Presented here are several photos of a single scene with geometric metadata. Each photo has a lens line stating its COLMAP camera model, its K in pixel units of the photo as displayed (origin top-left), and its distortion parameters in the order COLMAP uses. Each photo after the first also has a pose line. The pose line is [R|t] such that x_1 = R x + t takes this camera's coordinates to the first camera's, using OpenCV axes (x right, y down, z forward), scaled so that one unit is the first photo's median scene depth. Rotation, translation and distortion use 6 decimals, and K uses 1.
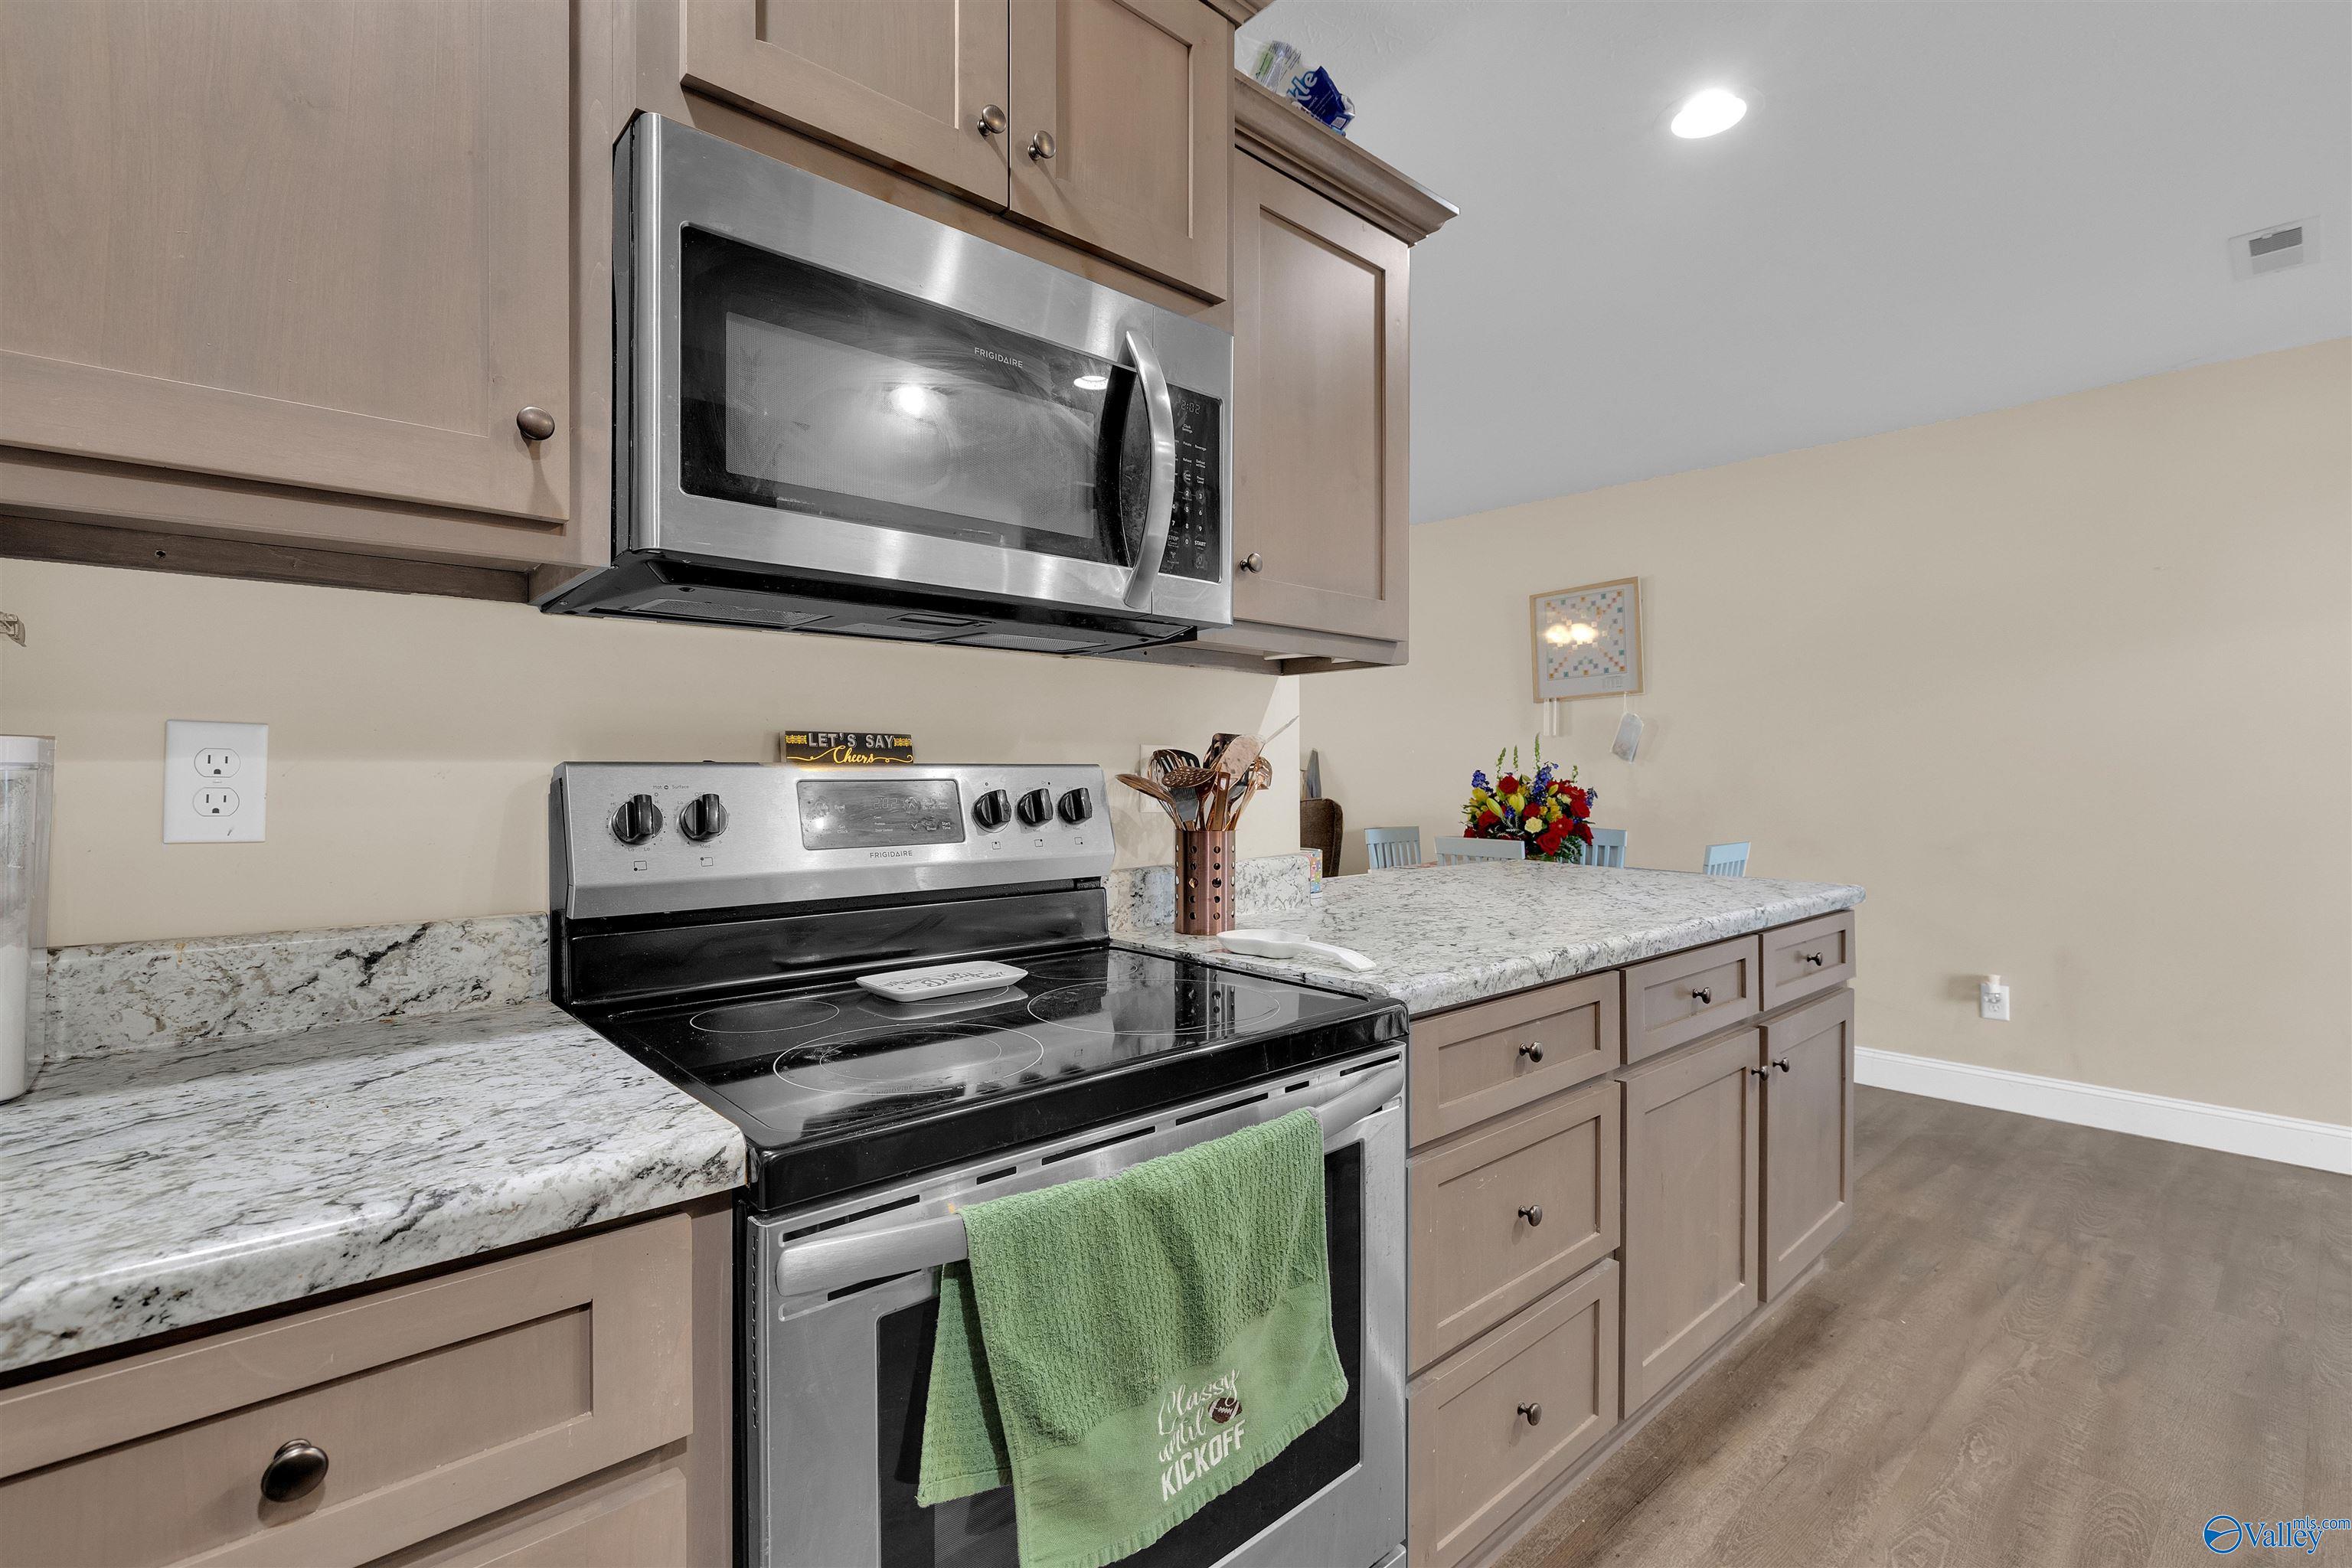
lens RADIAL K [[1052.6, 0, 1144.5], [0, 1052.6, 767.7], [0, 0, 1]] dist [-0.001878, -0.000181]
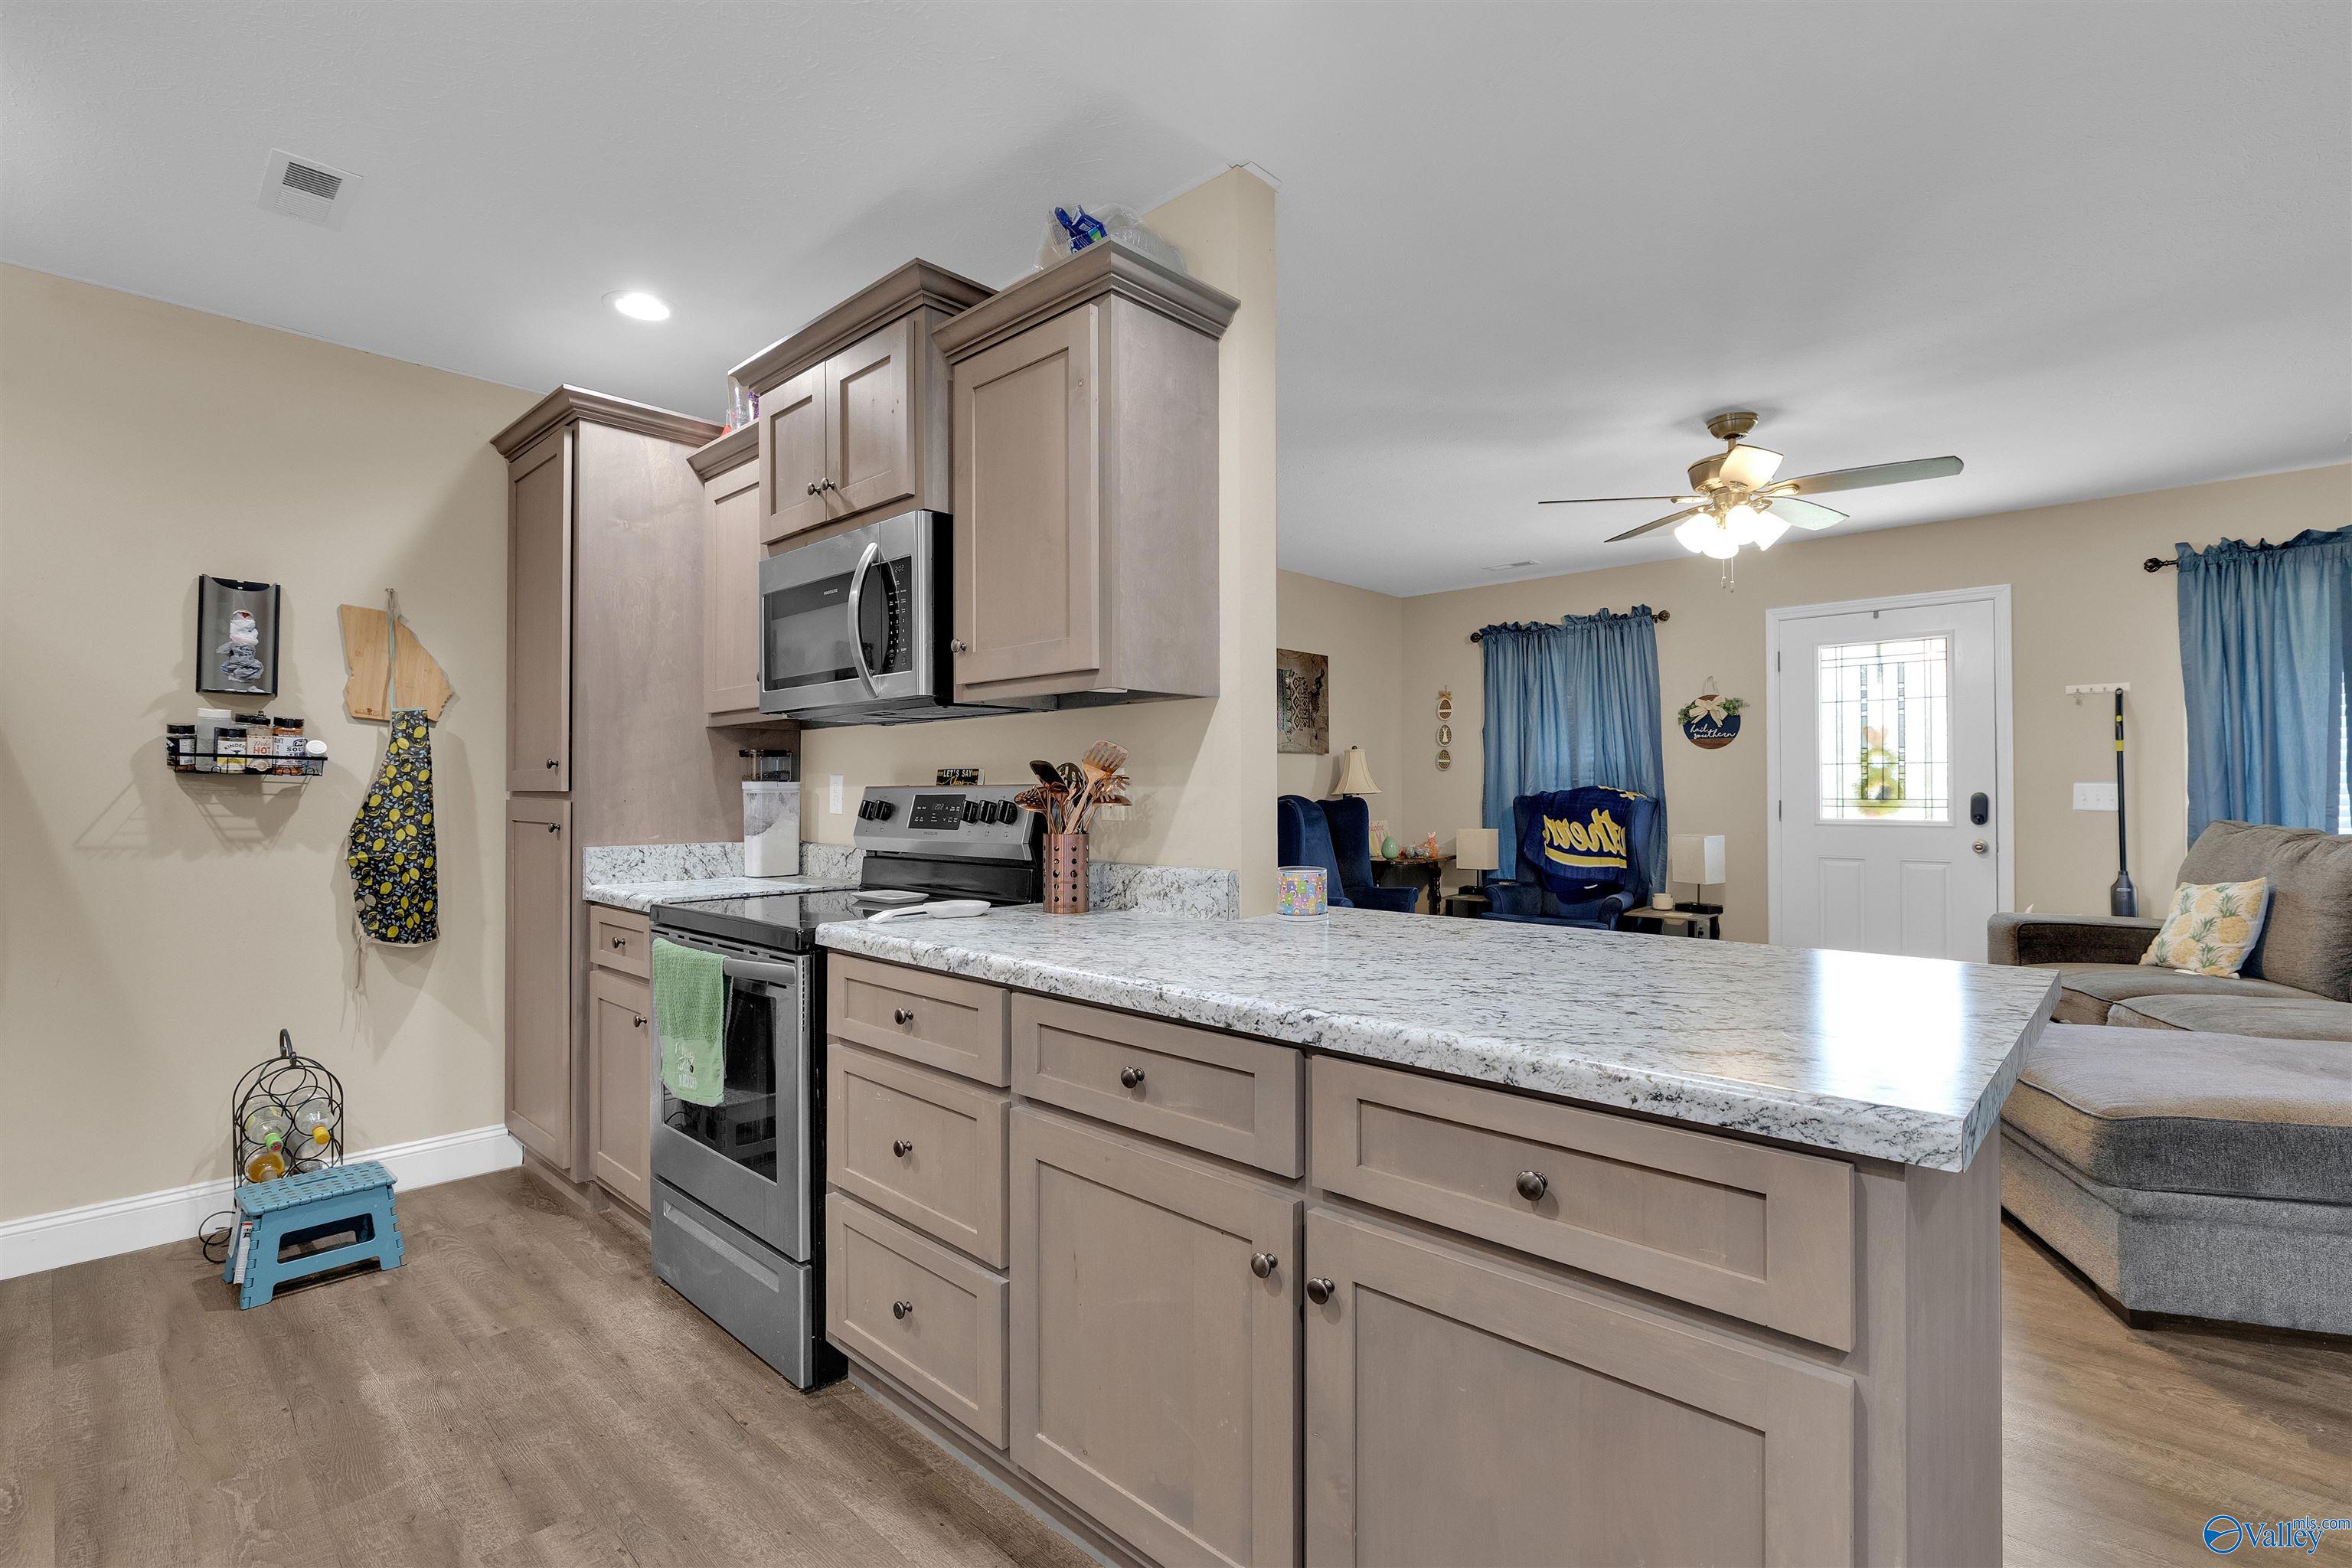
lens RADIAL K [[1067.1, 0, 1193.4], [0, 1067.1, 781.6], [0, 0, 1]] dist [-0.000288, 0.000180]
pose [[0.103094, -0.011911, -0.994600, 1.470643], [0.008635, 0.999901, -0.011079, 0.011267], [0.994634, -0.007447, 0.103187, 1.081264]]
